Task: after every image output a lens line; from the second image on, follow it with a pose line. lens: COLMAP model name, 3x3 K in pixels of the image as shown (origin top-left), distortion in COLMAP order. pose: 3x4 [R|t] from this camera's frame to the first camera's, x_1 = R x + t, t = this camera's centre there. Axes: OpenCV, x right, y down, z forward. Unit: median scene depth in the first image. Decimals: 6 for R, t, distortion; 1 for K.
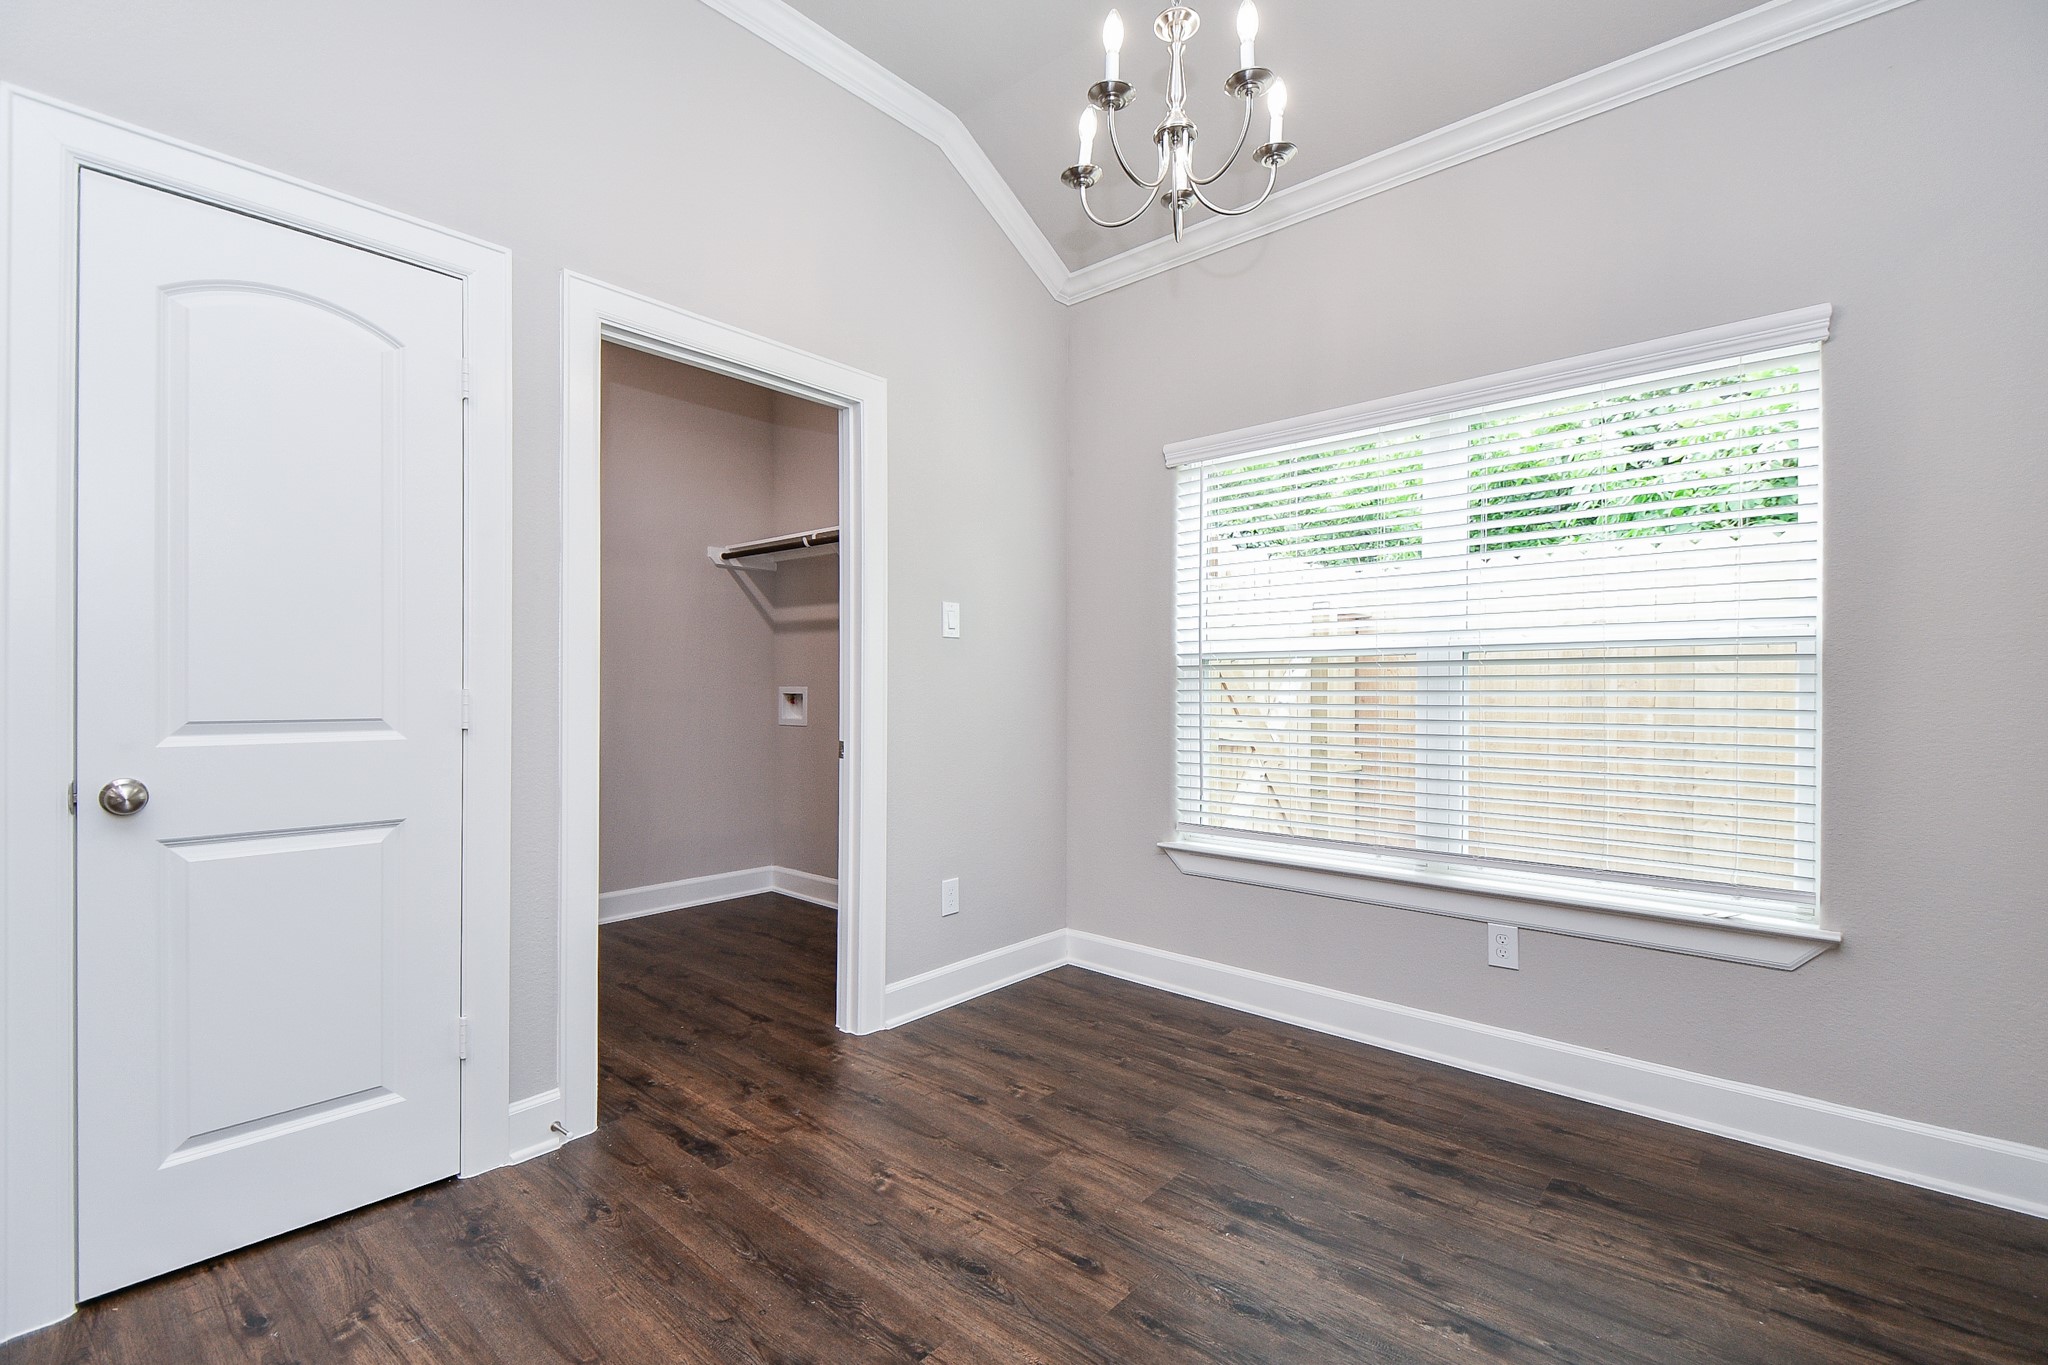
lens RADIAL K [[906.5, 0, 1031.9], [0, 906.5, 687.4], [0, 0, 1]] dist [0.042239, -0.017329]
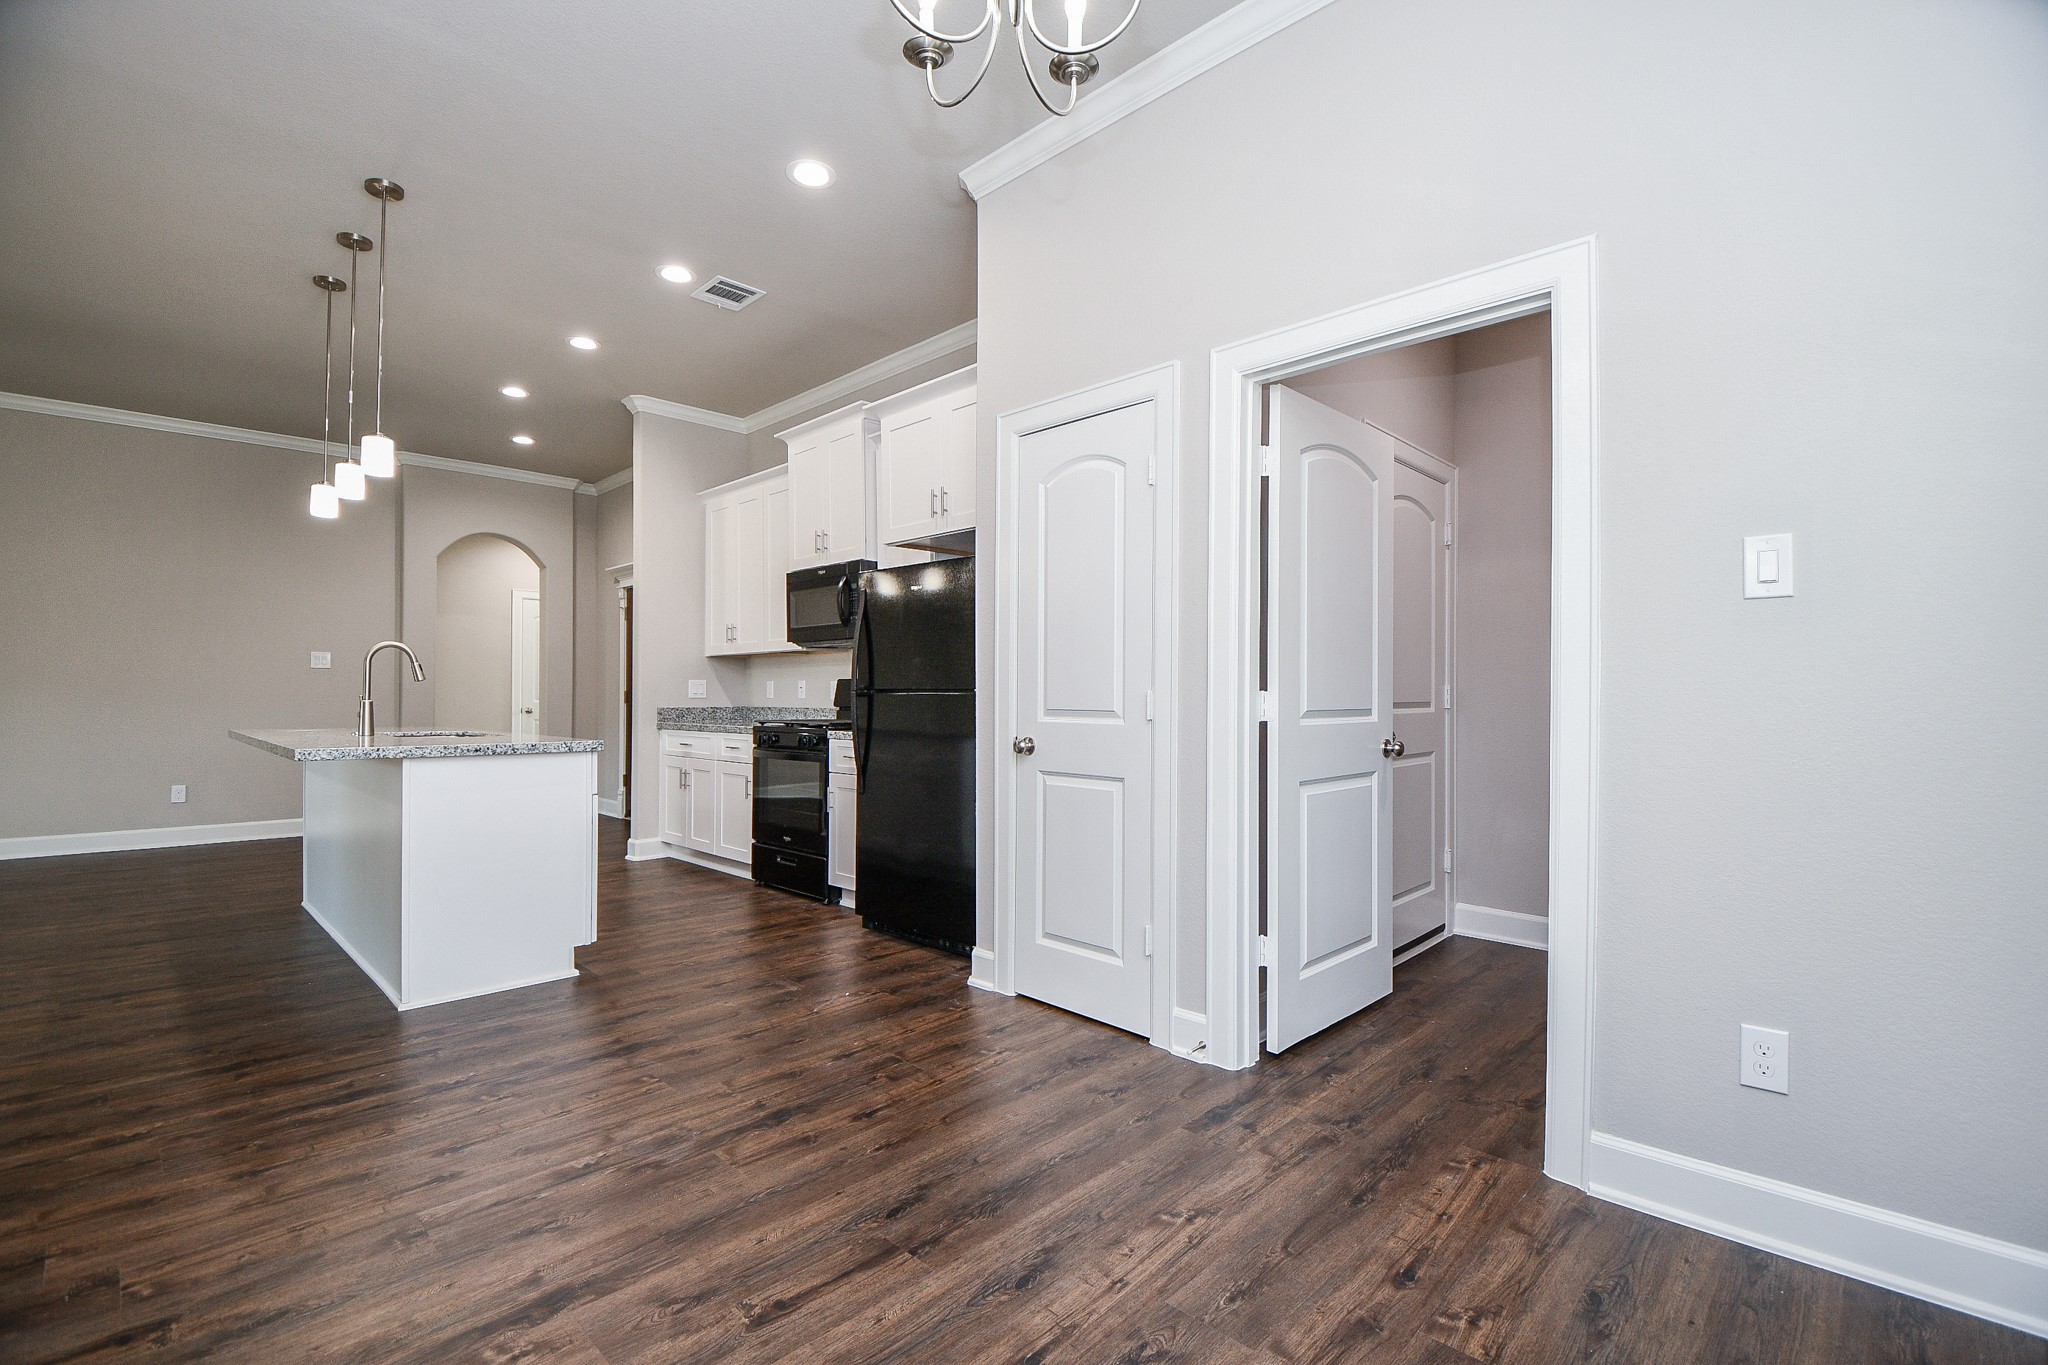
lens RADIAL K [[900.0, 0, 1024.0], [0, 900.0, 682.5], [0, 0, 1]] dist [-0.014869, -0.000403]
pose [[-0.049935, -0.017115, -0.998606, 0.733392], [-0.003143, 0.999851, -0.016979, 0.012771], [0.998748, 0.002291, -0.049982, 0.856832]]
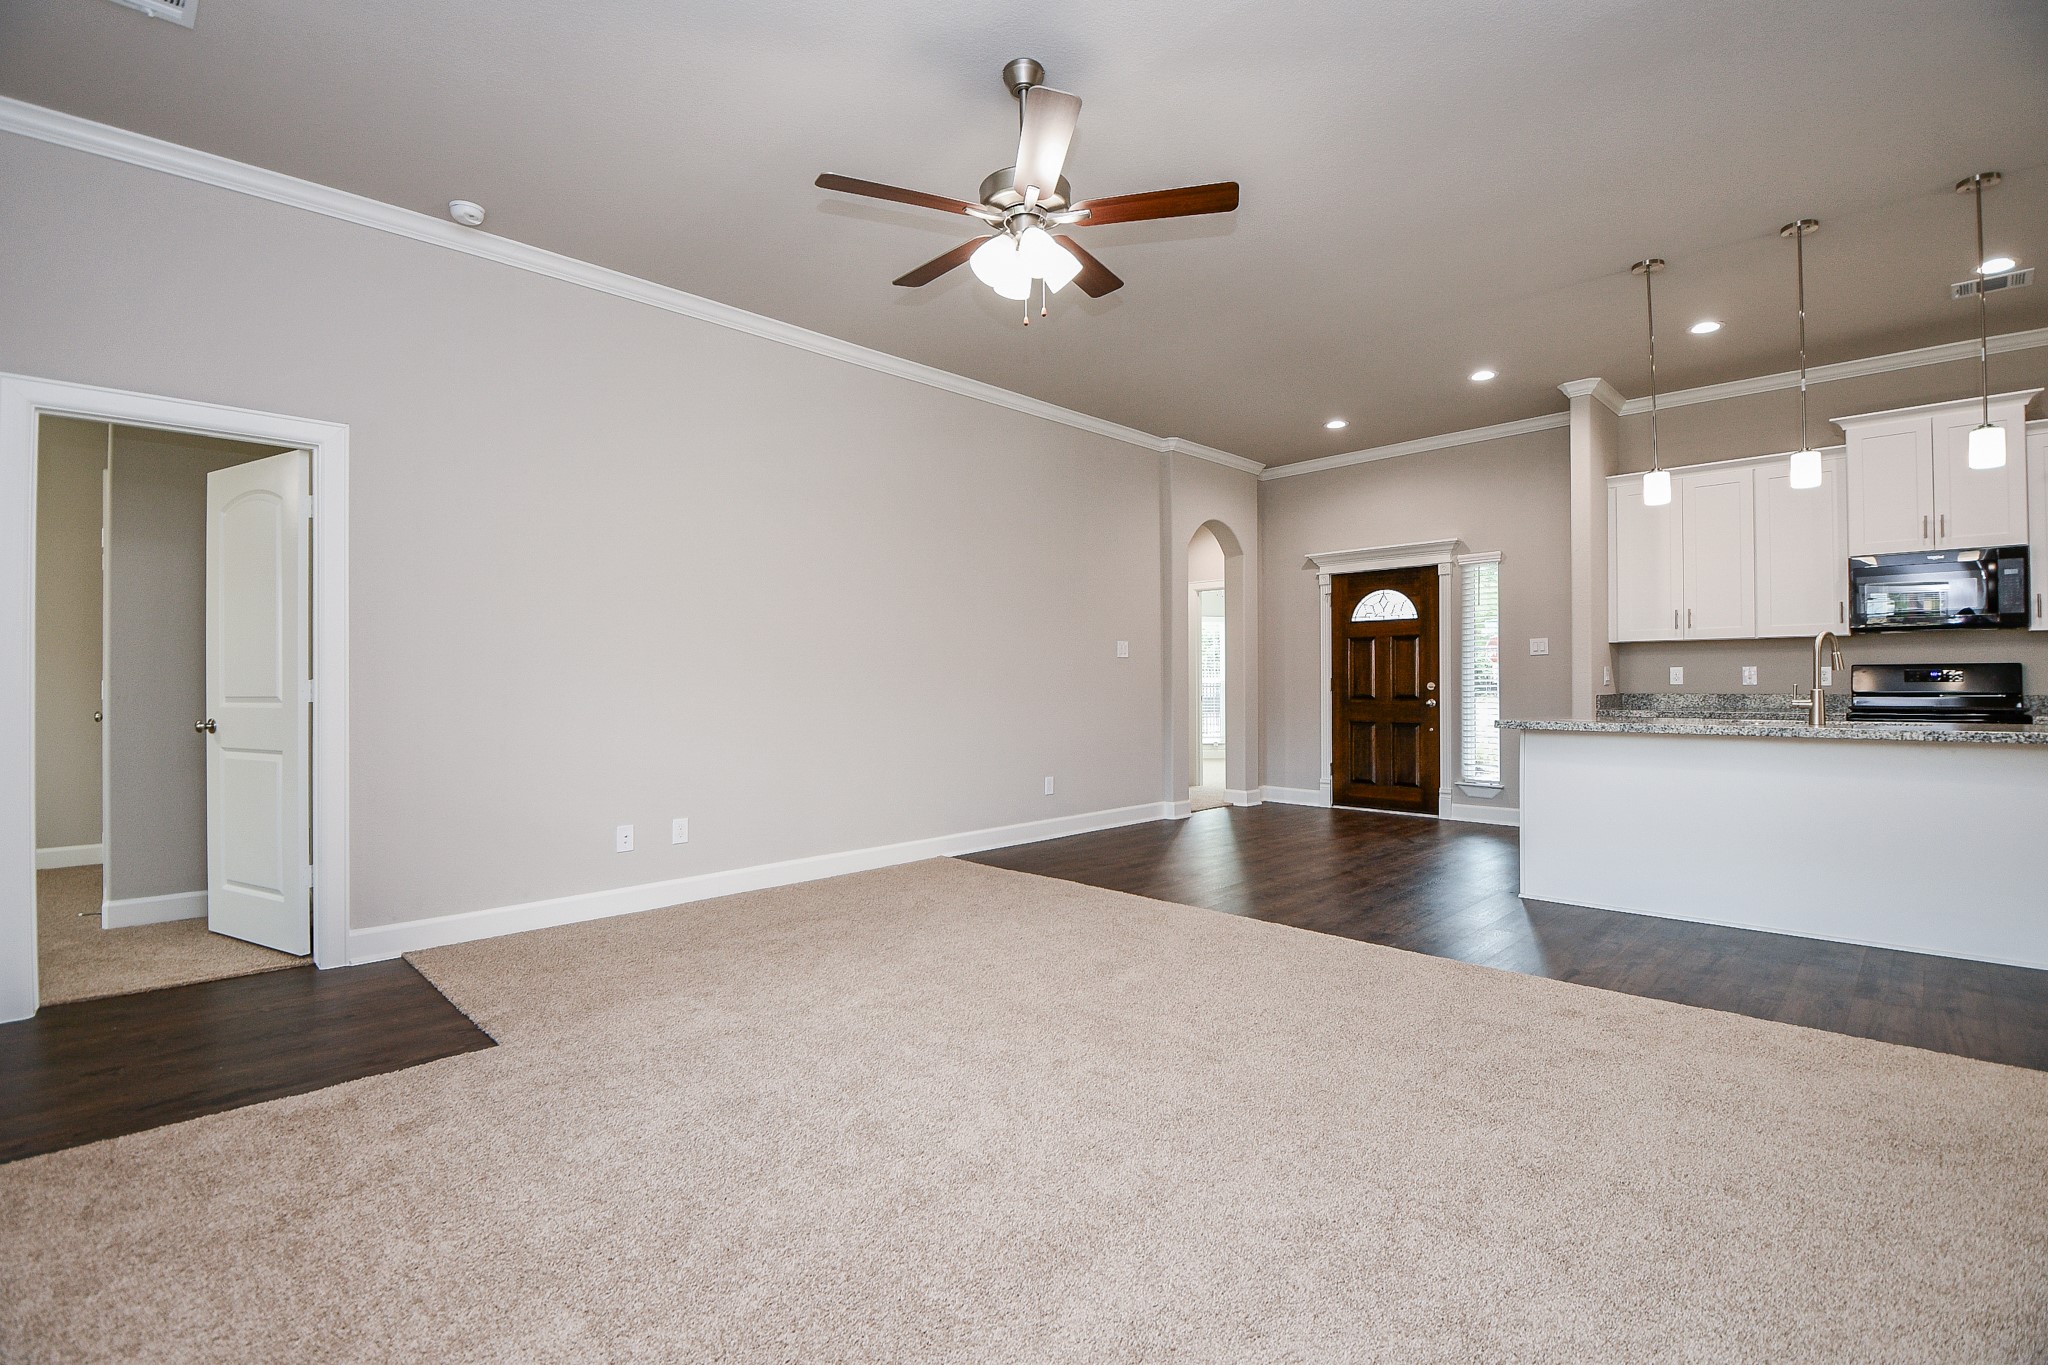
lens RADIAL K [[911.6, 0, 1013.8], [0, 911.6, 685.5], [0, 0, 1]] dist [-0.019667, -0.007853]
pose [[-0.064350, 0.000330, -0.997927, 0.943747], [0.004137, 0.999991, 0.000064, 0.015648], [0.997919, -0.004125, -0.064351, -2.109246]]
